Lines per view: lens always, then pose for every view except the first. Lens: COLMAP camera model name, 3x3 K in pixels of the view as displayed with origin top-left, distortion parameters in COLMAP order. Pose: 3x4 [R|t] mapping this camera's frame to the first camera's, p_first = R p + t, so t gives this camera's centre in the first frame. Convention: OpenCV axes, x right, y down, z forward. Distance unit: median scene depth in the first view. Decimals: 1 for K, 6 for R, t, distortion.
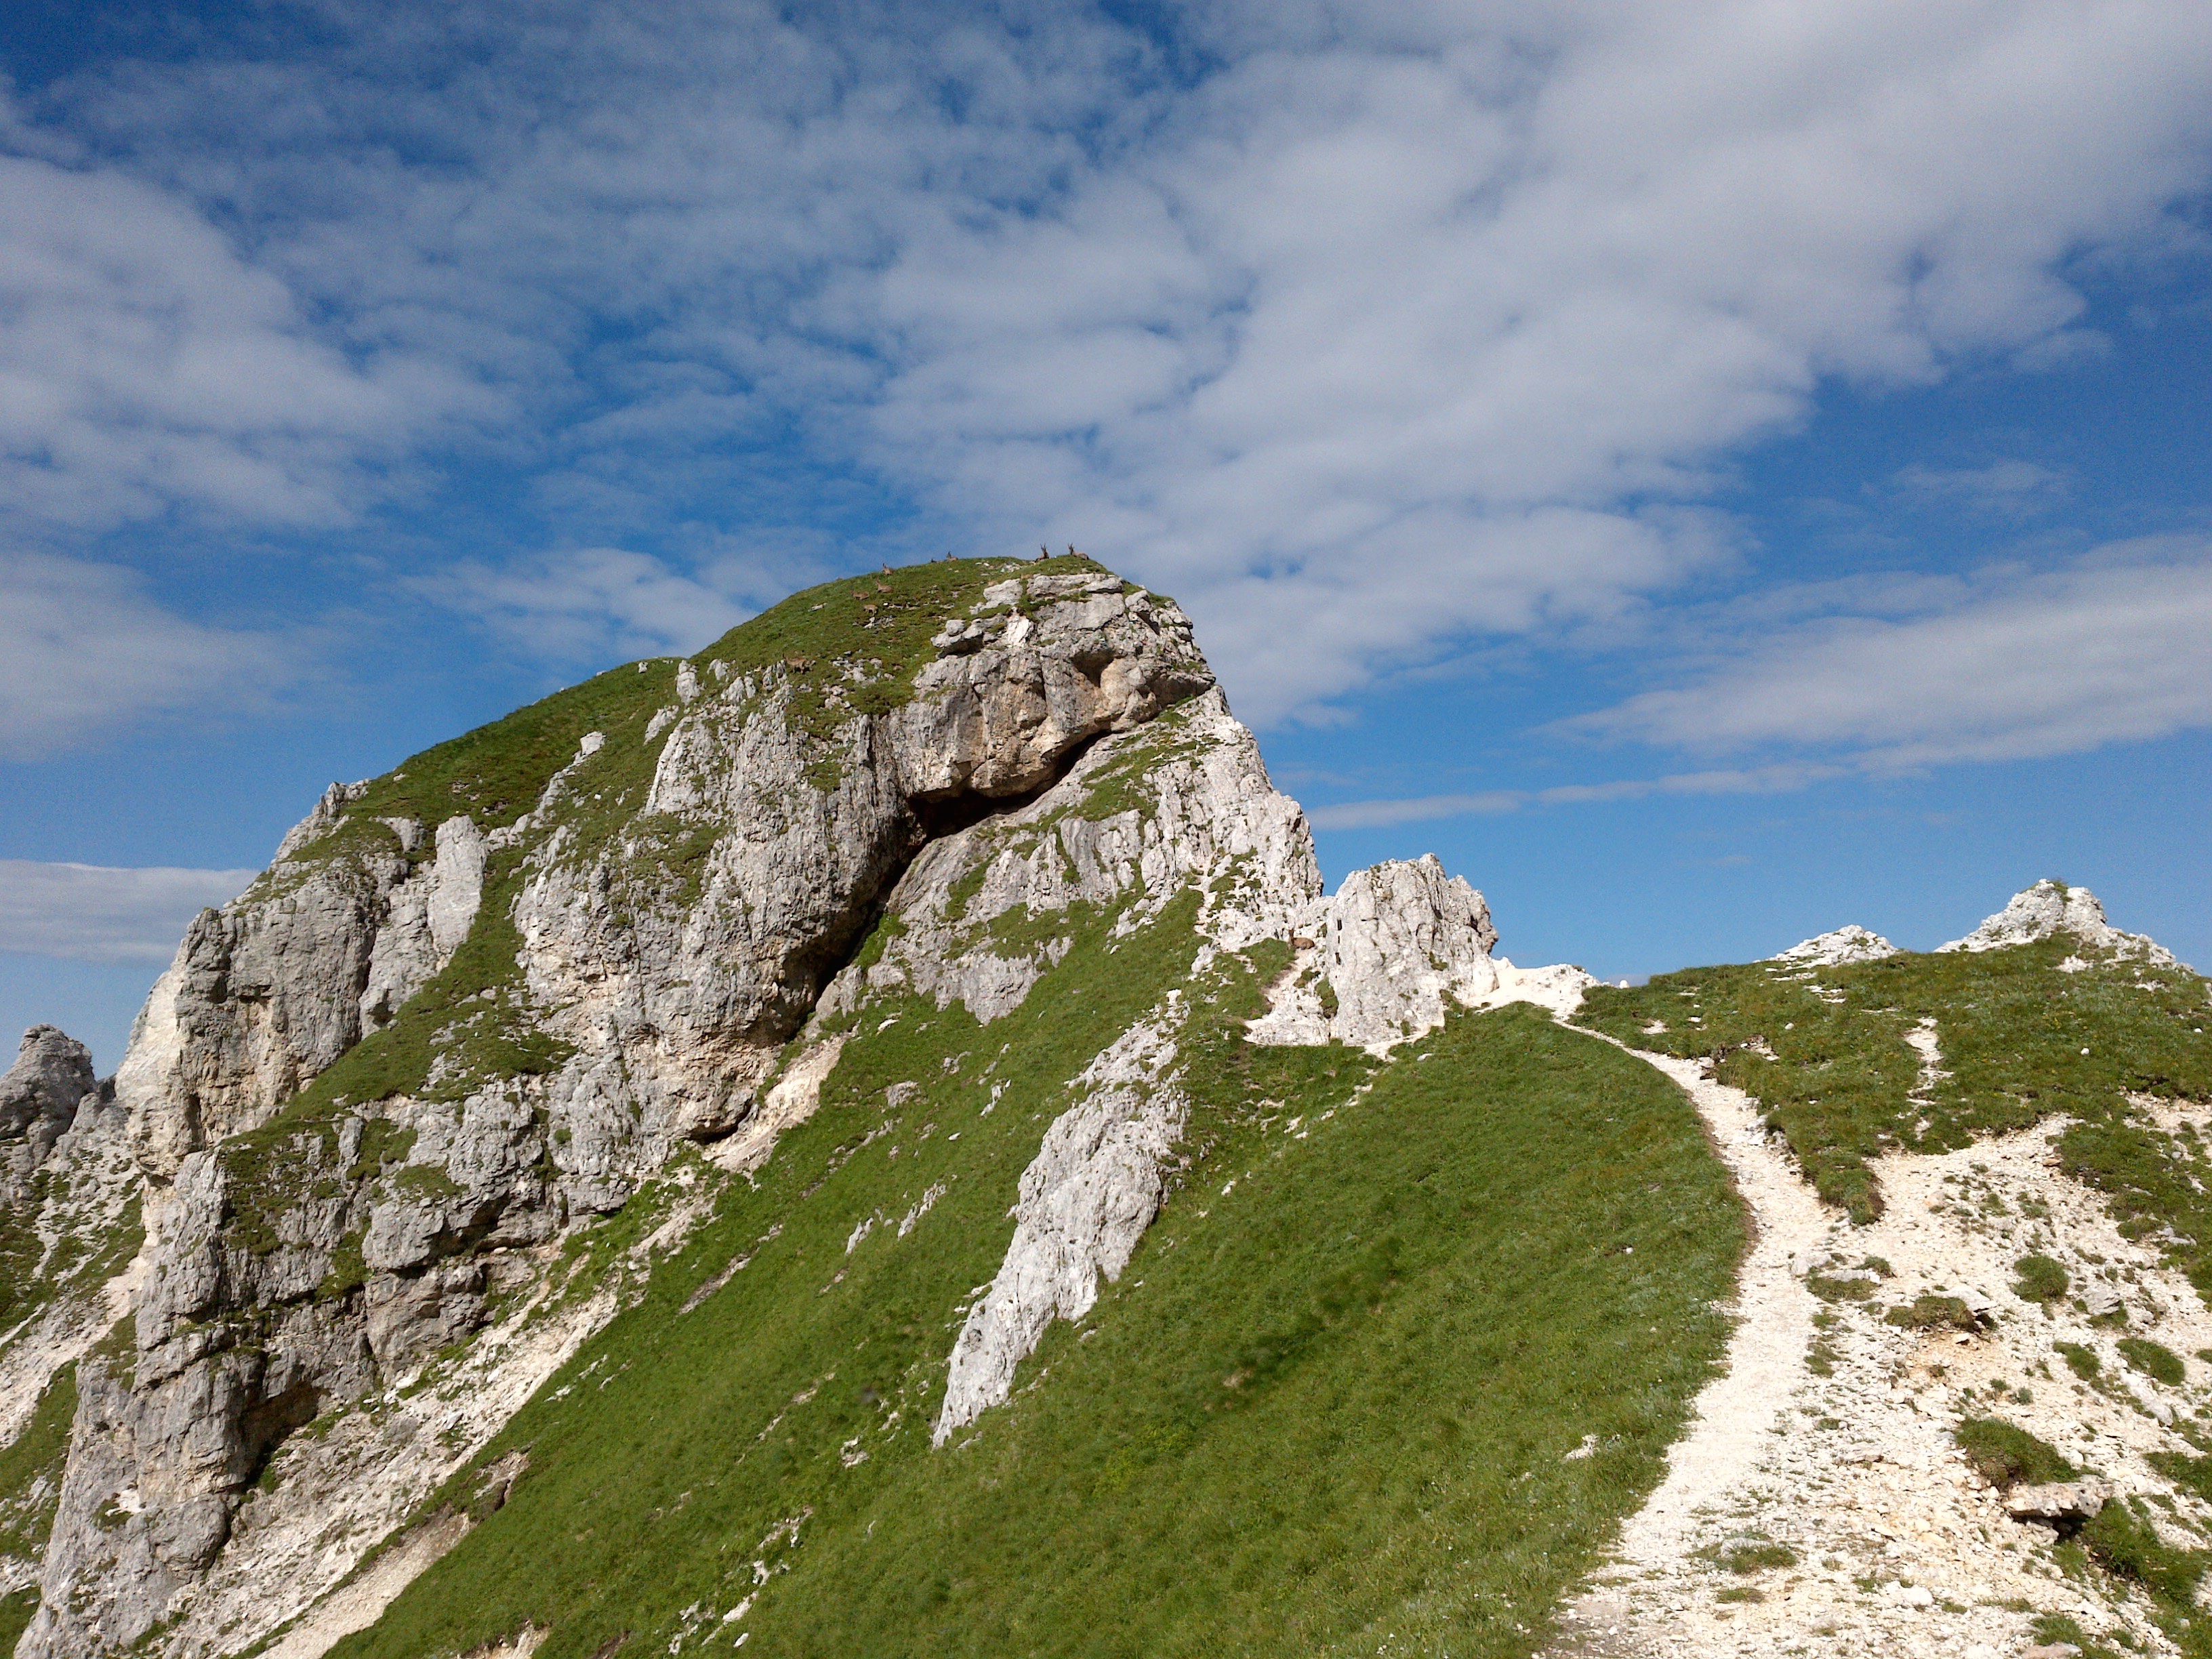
lens RADIAL K [[1852.2, 0, 1064.6], [0, 1852.2, 776.2], [0, 0, 1]] dist [0.079507, -0.125725]
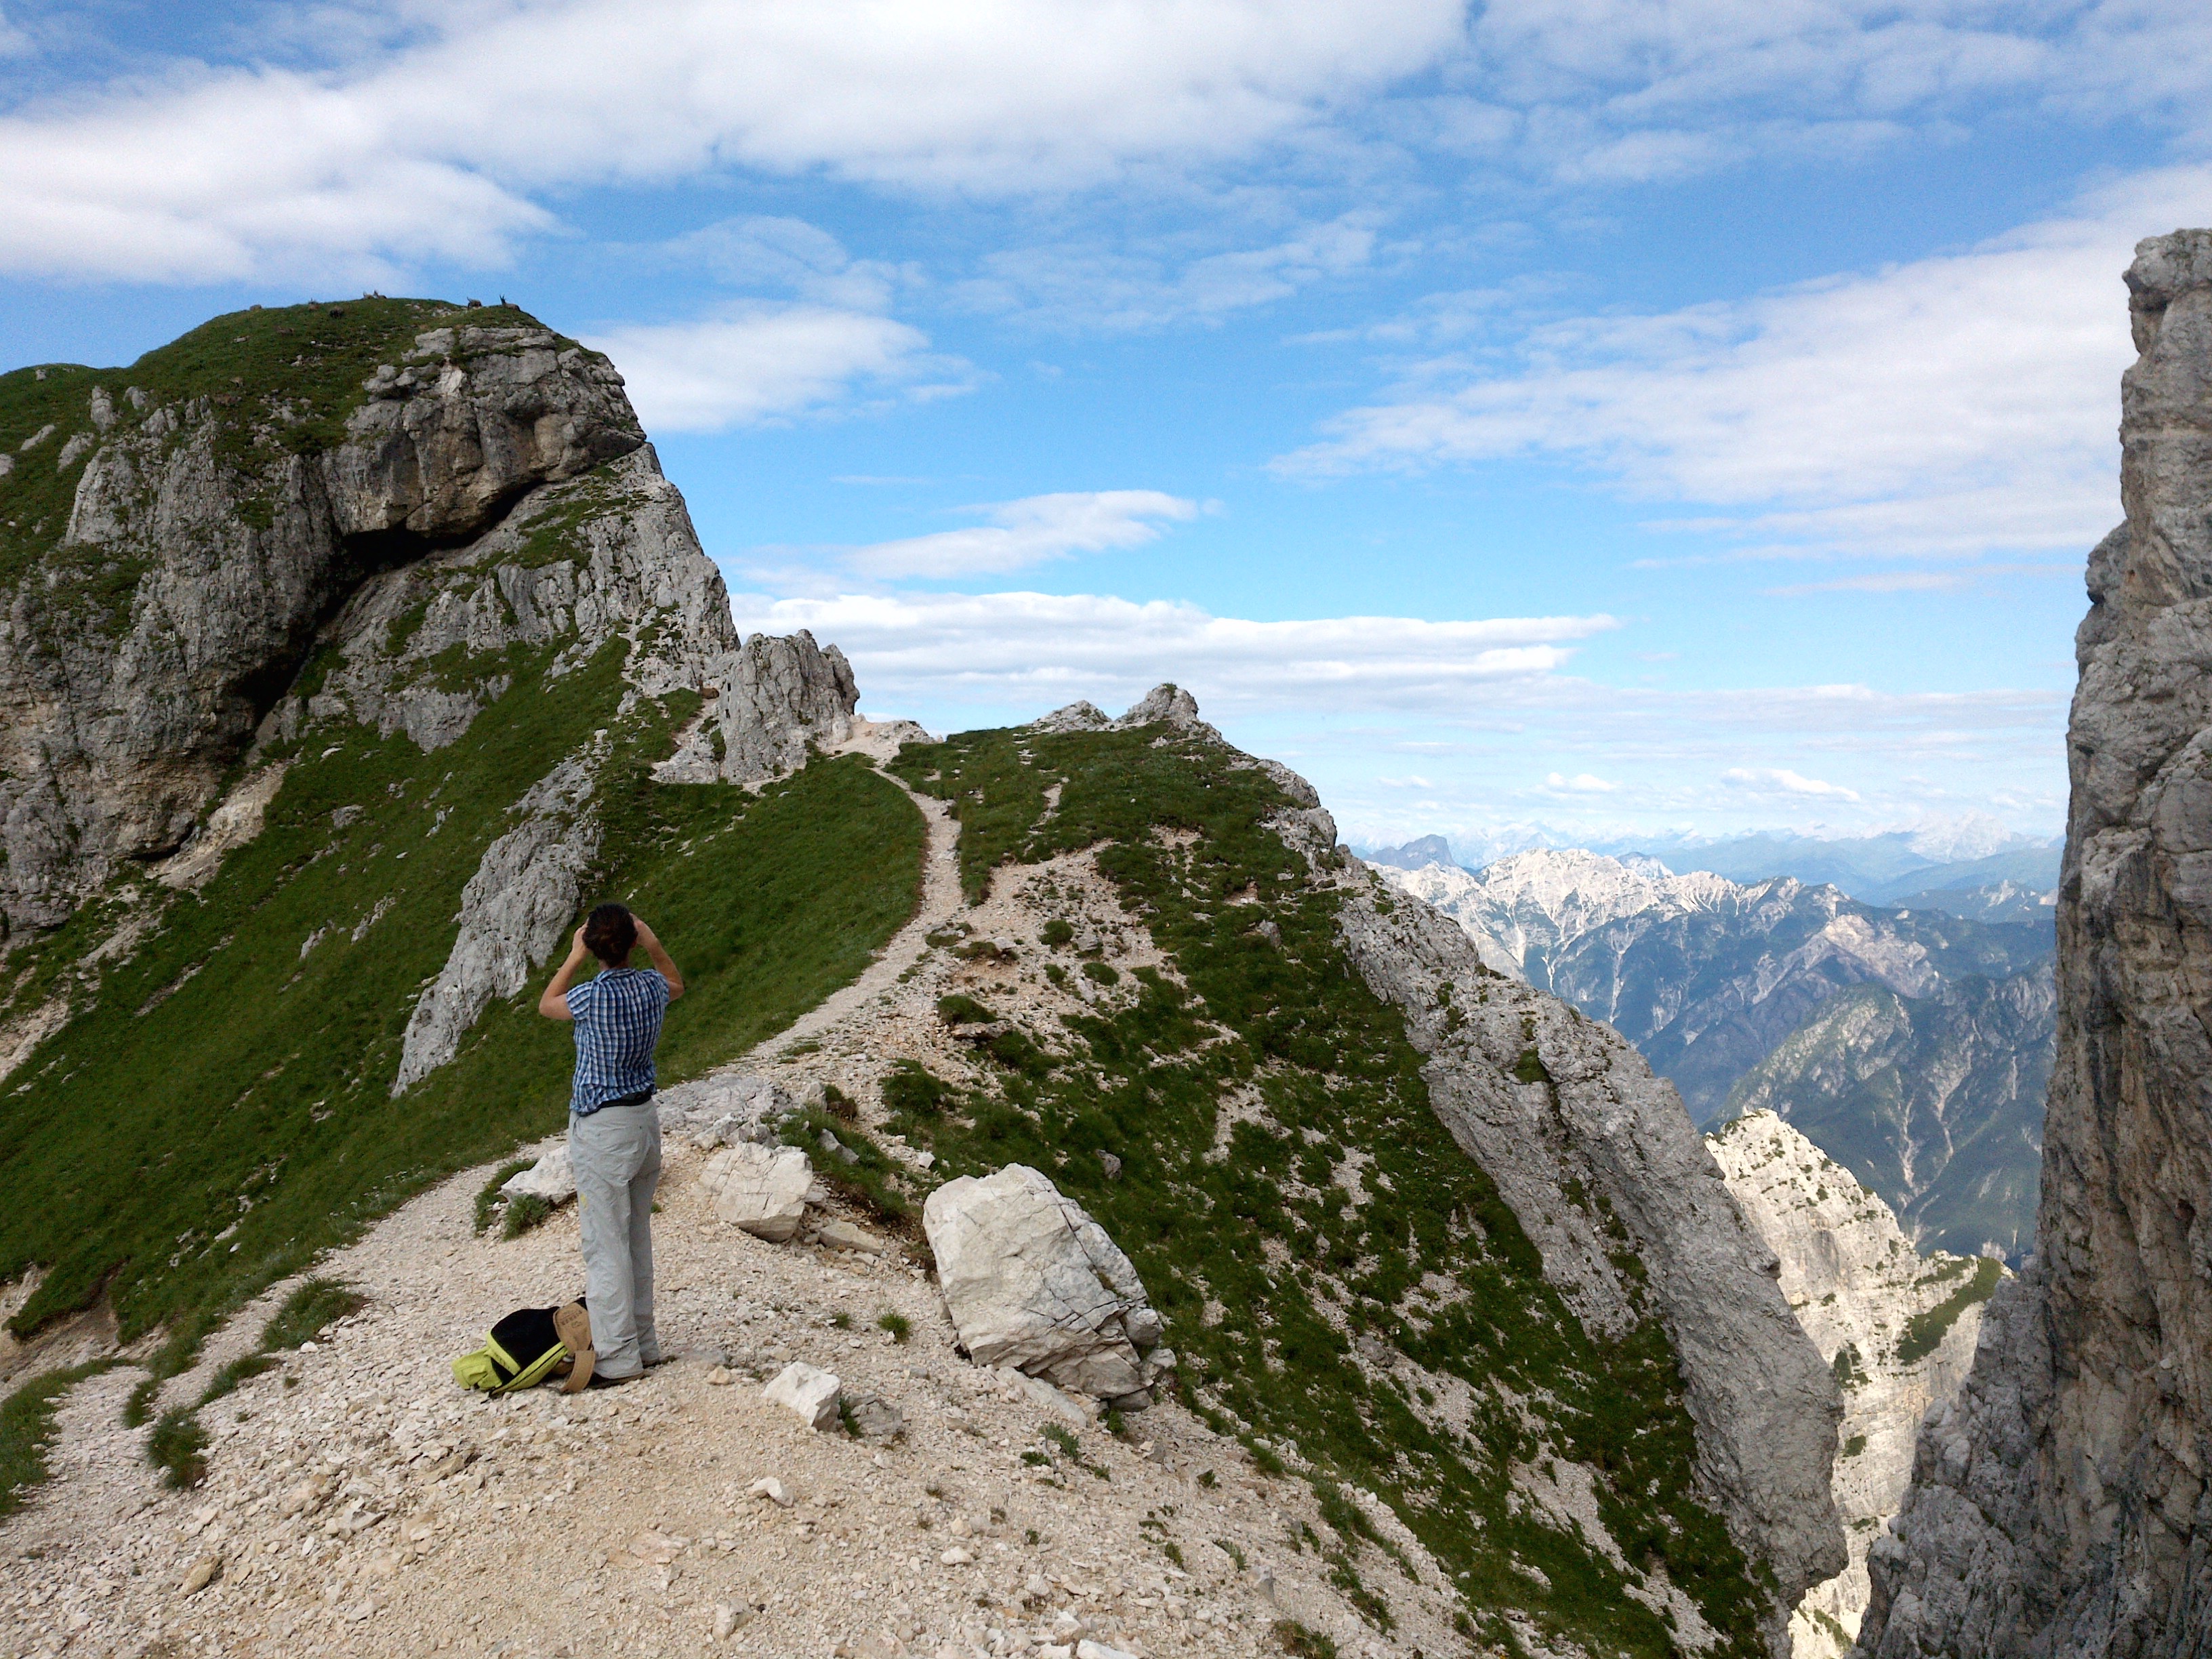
lens RADIAL K [[2021.1, 0, 1094.2], [0, 2021.1, 840.2], [0, 0, 1]] dist [0.101153, -0.157140]
pose [[0.963029, -0.012953, 0.269085, 0.010792], [-0.038719, 0.981818, 0.185834, -0.054488], [-0.266600, -0.189382, 0.945018, -0.248986]]
